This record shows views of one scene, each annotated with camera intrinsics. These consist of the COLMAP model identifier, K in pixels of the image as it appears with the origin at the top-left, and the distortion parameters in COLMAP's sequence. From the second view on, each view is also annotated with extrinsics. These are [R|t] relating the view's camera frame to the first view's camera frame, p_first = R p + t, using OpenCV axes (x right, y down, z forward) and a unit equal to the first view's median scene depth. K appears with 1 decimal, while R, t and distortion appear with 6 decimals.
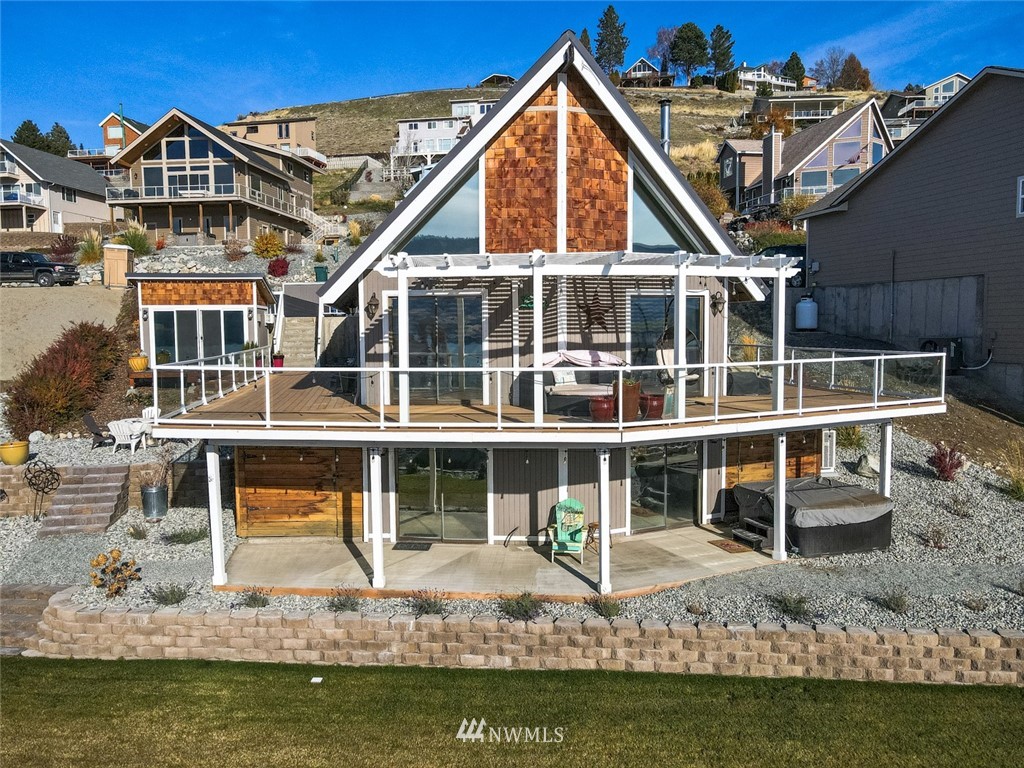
lens RADIAL K [[738.5, 0, 507.4], [0, 738.5, 370.2], [0, 0, 1]] dist [0.012111, -0.000556]
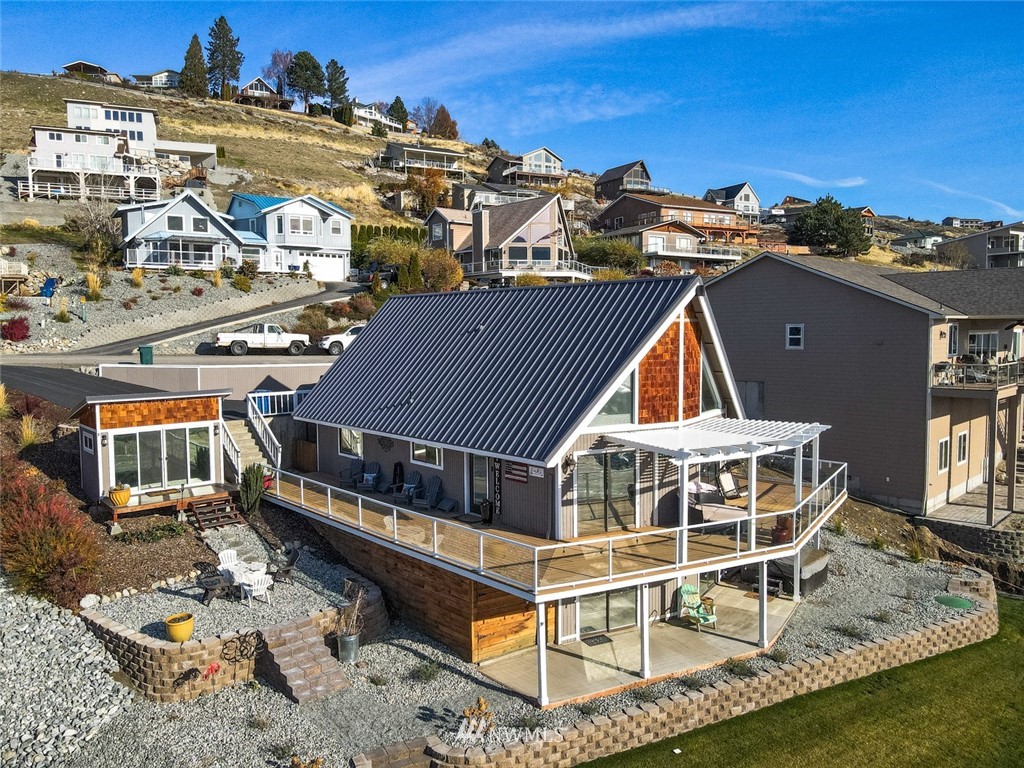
lens RADIAL K [[720.6, 0, 512.0], [0, 720.6, 384.0], [0, 0, 1]] dist [0.008909, 0.004271]
pose [[0.857408, -0.032996, 0.513578, -0.515988], [0.032037, 0.999429, 0.010724, -0.137982], [-0.513638, 0.007258, 0.857976, -0.026128]]
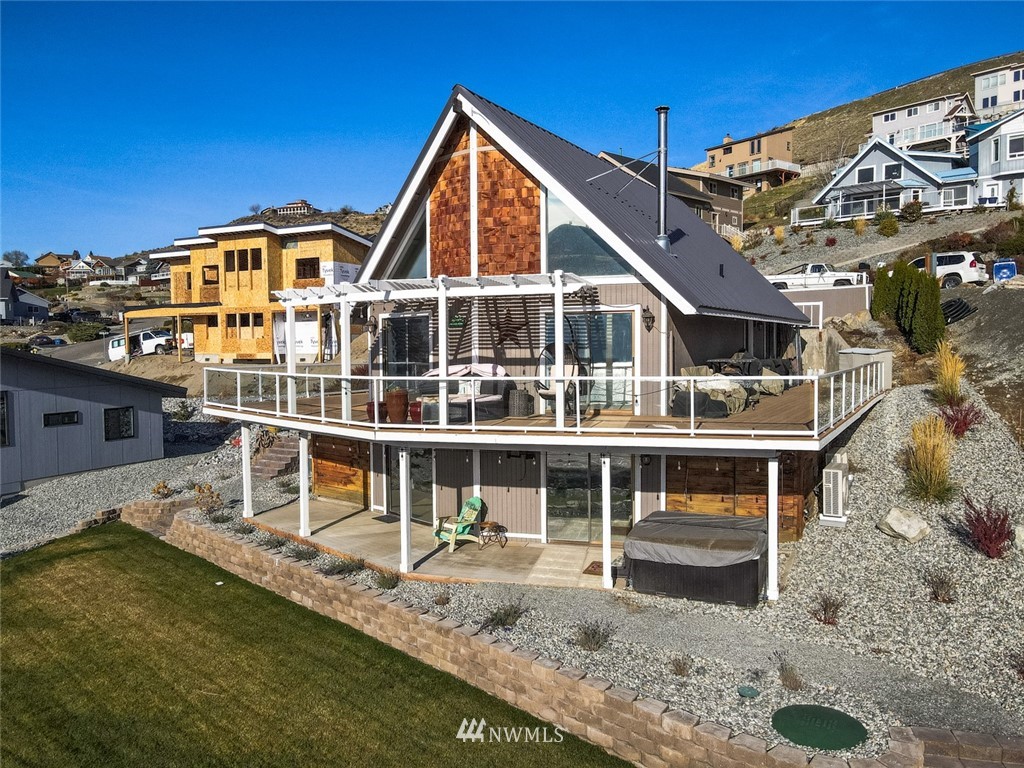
lens RADIAL K [[738.5, 0, 507.4], [0, 738.5, 370.2], [0, 0, 1]] dist [0.012111, -0.000556]
pose [[0.766957, 0.024301, -0.641238, 0.459597], [-0.036408, 0.999321, -0.005674, -0.006790], [0.640664, 0.027698, 0.767321, 0.094406]]
